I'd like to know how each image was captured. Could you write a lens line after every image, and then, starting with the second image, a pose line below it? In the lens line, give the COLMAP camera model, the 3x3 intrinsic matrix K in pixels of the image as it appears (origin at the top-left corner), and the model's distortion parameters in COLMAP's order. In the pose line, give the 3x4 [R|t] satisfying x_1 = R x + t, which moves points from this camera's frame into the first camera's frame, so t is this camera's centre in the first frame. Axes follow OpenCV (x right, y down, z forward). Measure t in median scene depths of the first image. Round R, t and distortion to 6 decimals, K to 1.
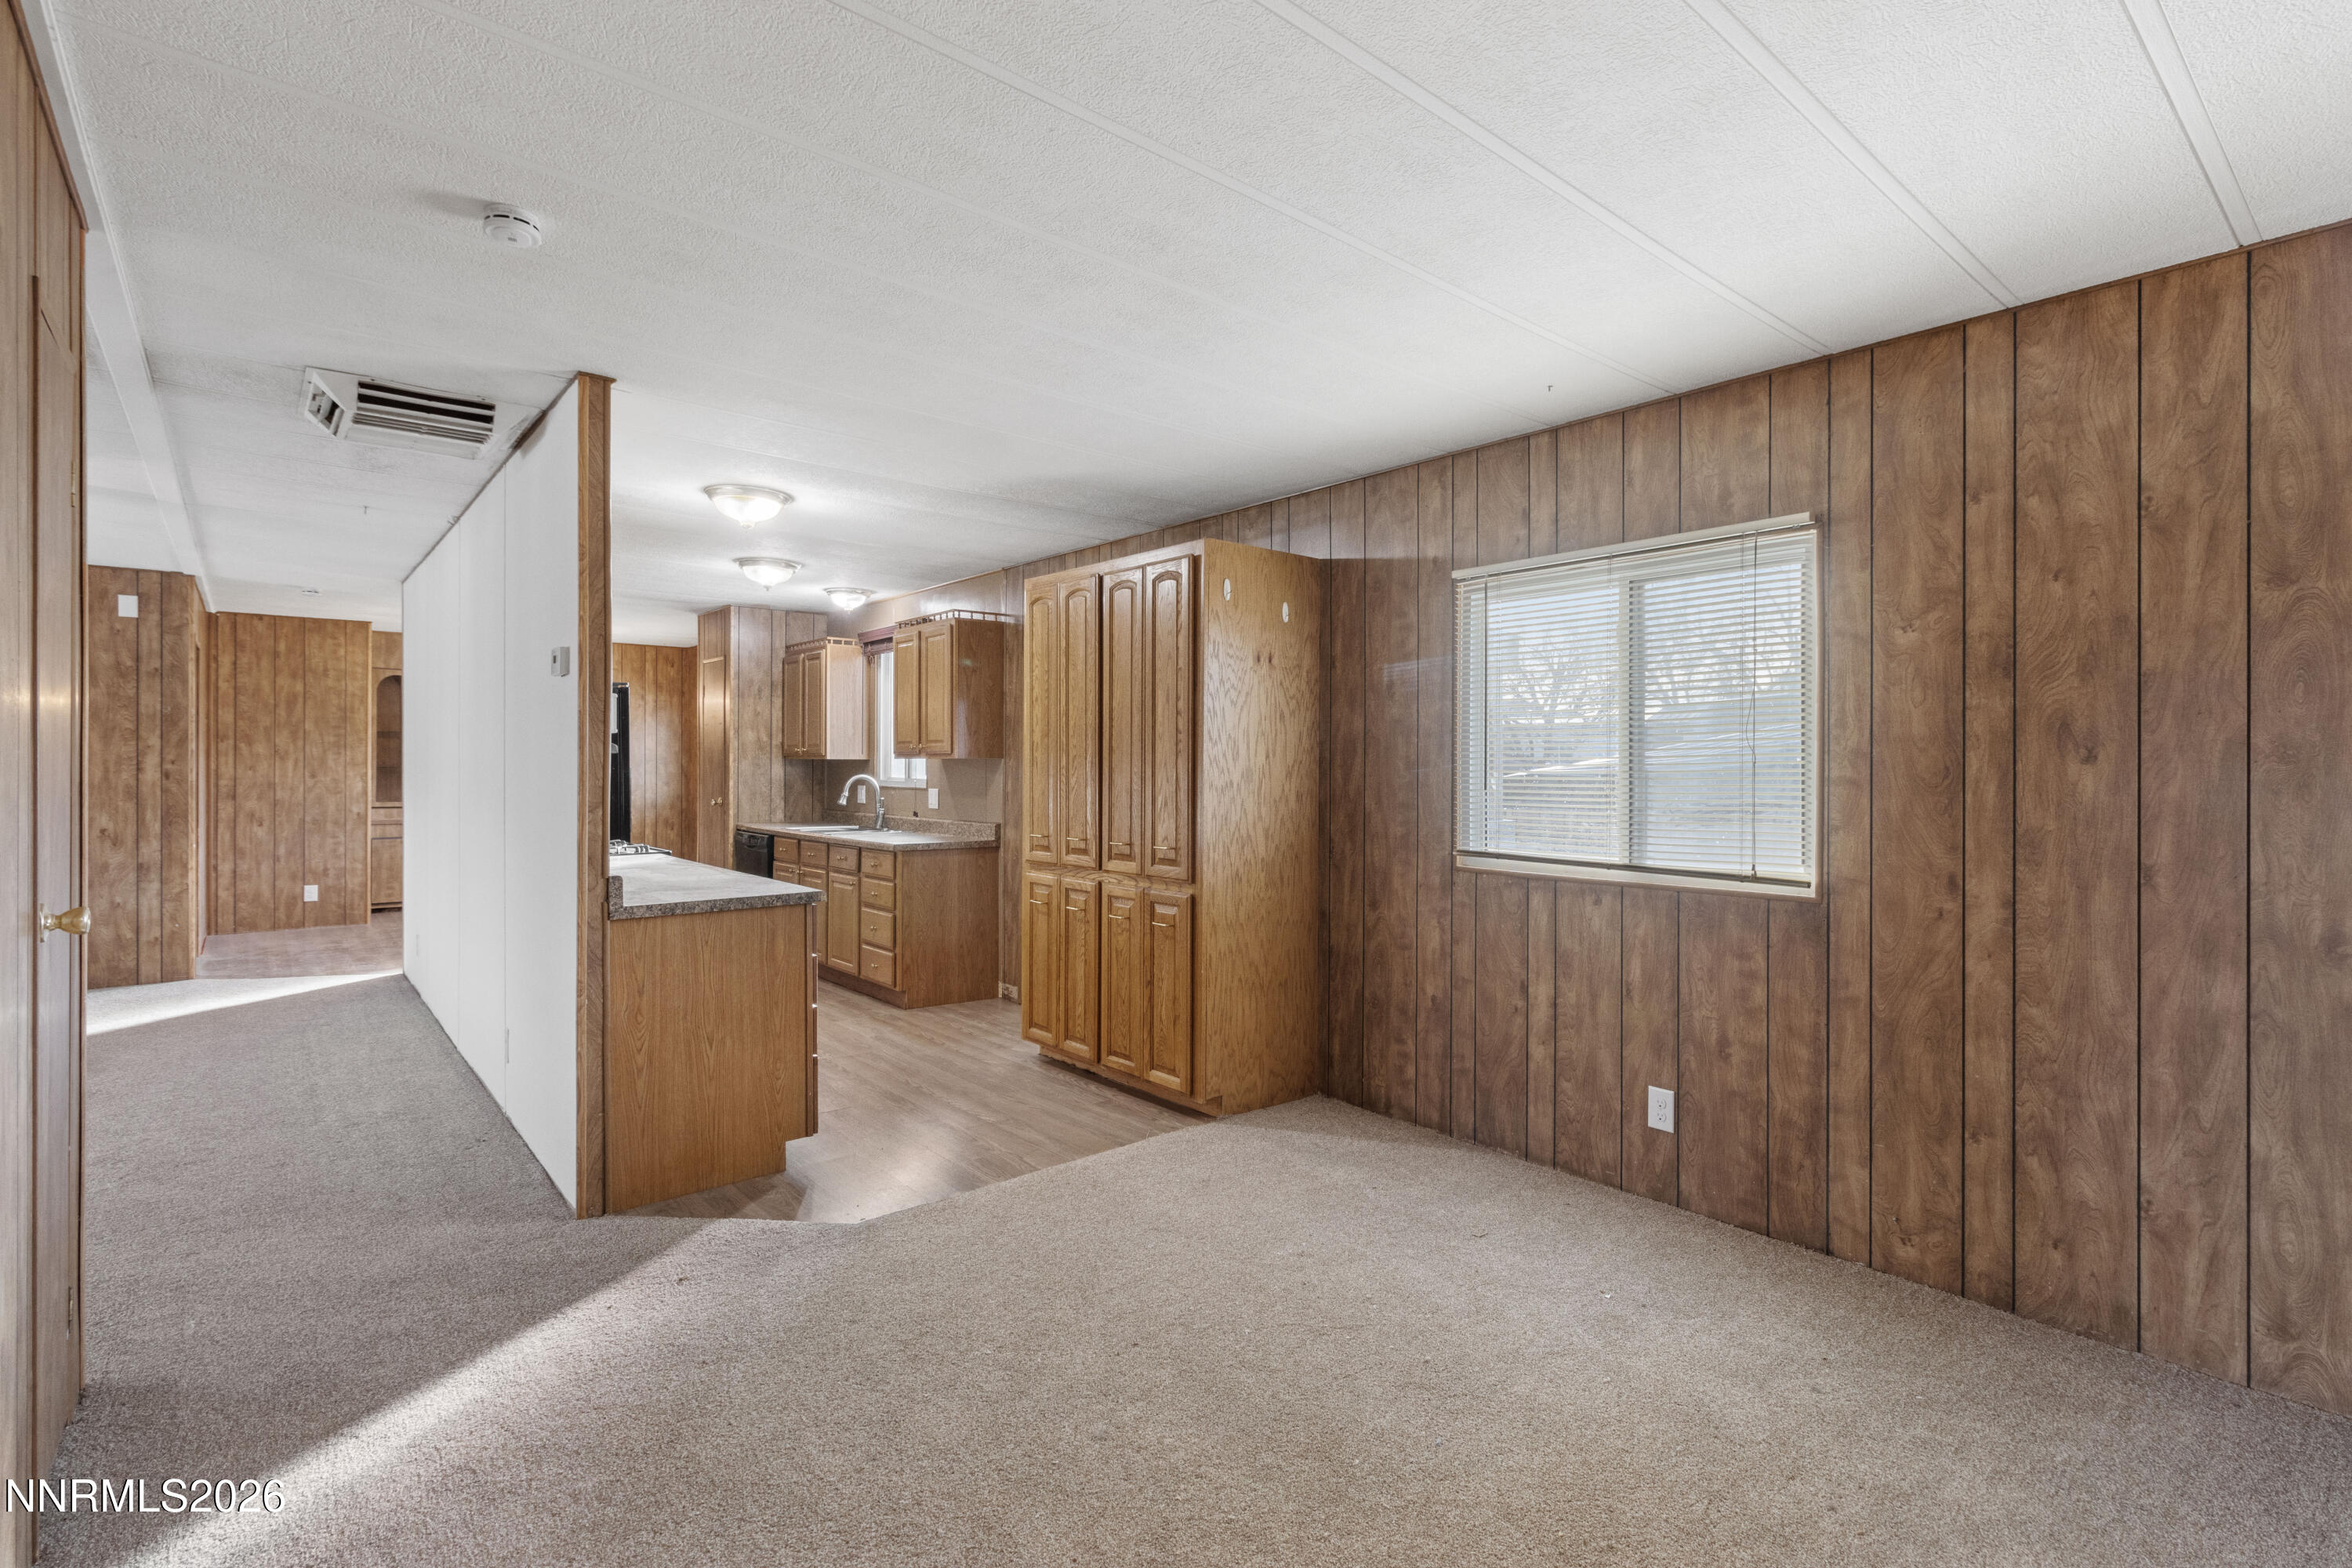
lens RADIAL K [[1102.9, 0, 1172.7], [0, 1102.9, 758.3], [0, 0, 1]] dist [0.000515, 0.000004]
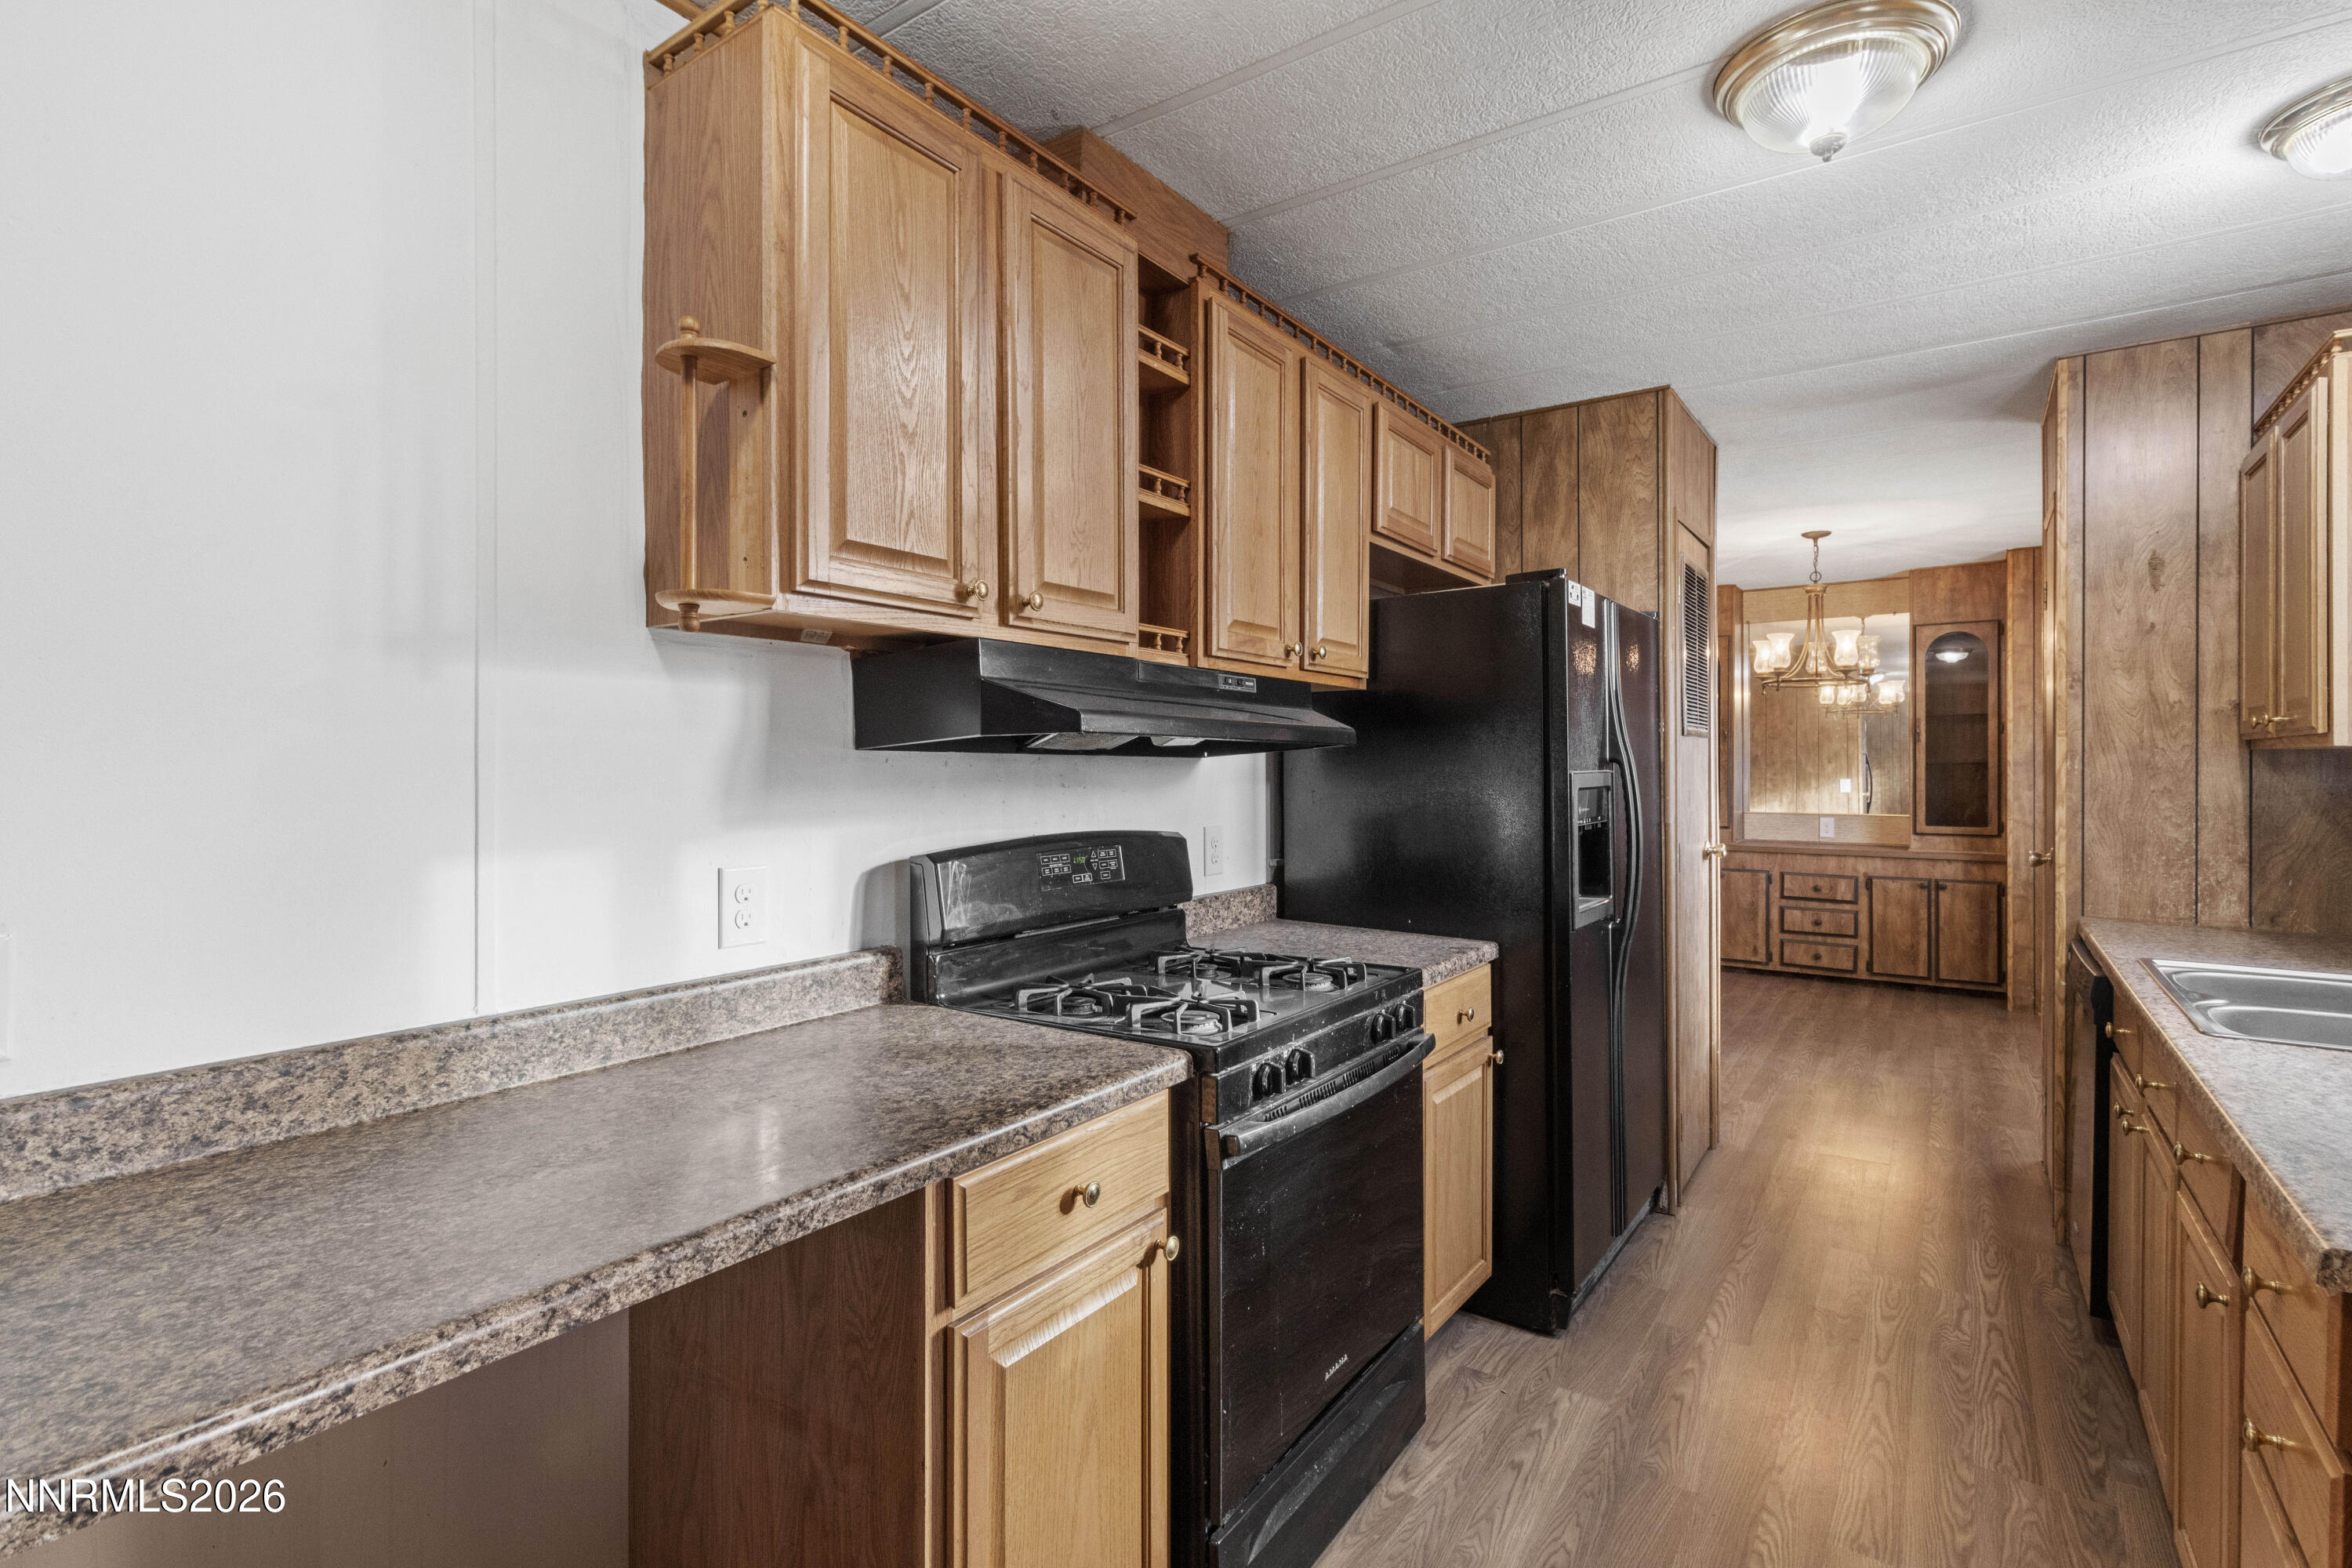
lens RADIAL K [[1106.5, 0, 1187.5], [0, 1106.5, 767.5], [0, 0, 1]] dist [0.001997, 0.000145]
pose [[0.265800, -0.001857, -0.964026, -0.124409], [0.007043, 0.999975, 0.000016, 0.004997], [0.964002, -0.006794, 0.265806, 0.710004]]
